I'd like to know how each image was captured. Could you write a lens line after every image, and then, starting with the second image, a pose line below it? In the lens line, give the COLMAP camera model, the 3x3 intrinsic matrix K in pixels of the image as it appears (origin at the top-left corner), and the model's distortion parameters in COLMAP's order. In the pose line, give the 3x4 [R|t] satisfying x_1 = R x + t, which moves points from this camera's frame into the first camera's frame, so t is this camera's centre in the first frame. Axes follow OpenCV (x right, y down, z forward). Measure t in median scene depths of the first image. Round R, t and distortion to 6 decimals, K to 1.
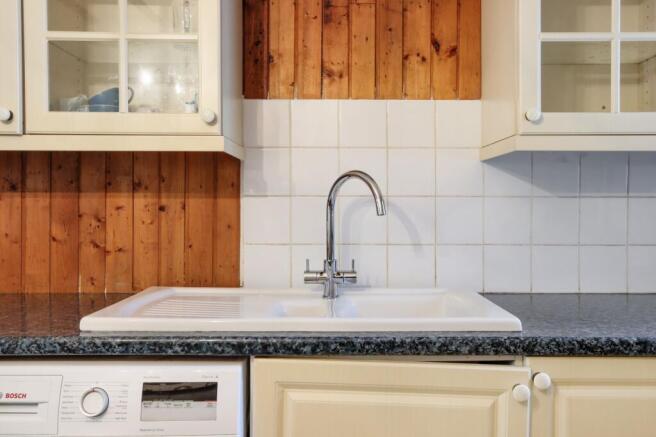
lens RADIAL K [[584.7, 0, 329.8], [0, 584.7, 202.8], [0, 0, 1]] dist [0.017941, 0.002434]
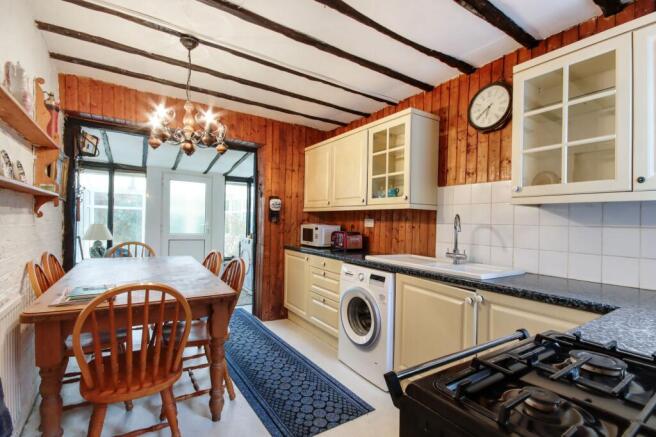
lens RADIAL K [[305.6, 0, 326.4], [0, 305.6, 220.9], [0, 0, 1]] dist [0.000147, -0.000960]
pose [[0.536471, 0.007775, -0.843883, 0.759428], [-0.022174, 0.999742, -0.004885, -0.005435], [0.843628, 0.021333, 0.536505, -0.175219]]
